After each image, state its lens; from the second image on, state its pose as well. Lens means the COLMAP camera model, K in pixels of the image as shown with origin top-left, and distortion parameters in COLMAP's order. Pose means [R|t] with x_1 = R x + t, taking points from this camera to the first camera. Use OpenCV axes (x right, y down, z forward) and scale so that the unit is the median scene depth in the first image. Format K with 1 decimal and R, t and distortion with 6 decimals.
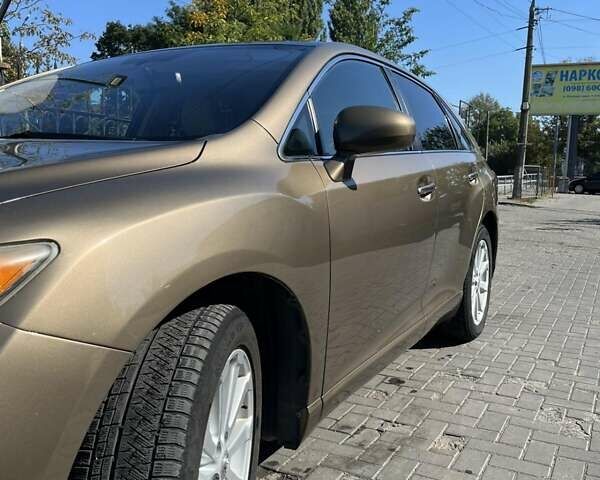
lens RADIAL K [[610.7, 0, 302.5], [0, 610.7, 242.6], [0, 0, 1]] dist [0.028093, 0.000000]
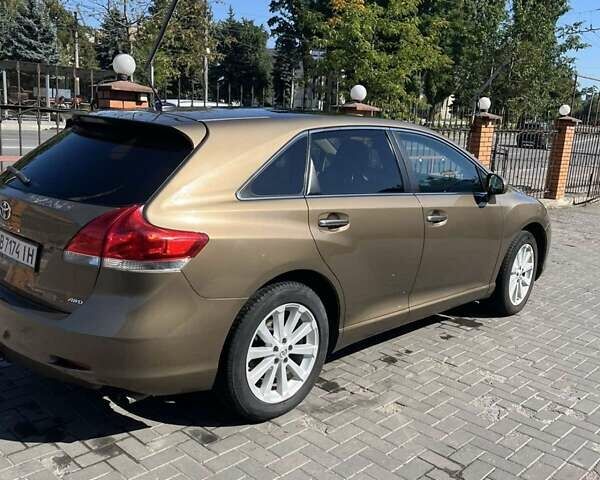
lens RADIAL K [[609.9, 0, 298.3], [0, 609.9, 242.3], [0, 0, 1]] dist [0.027356, 0.000000]
pose [[0.960668, 0.095620, -0.260716, 0.216170], [-0.072922, 0.992764, 0.095405, -0.110979], [0.267952, -0.072640, 0.960690, -0.252470]]
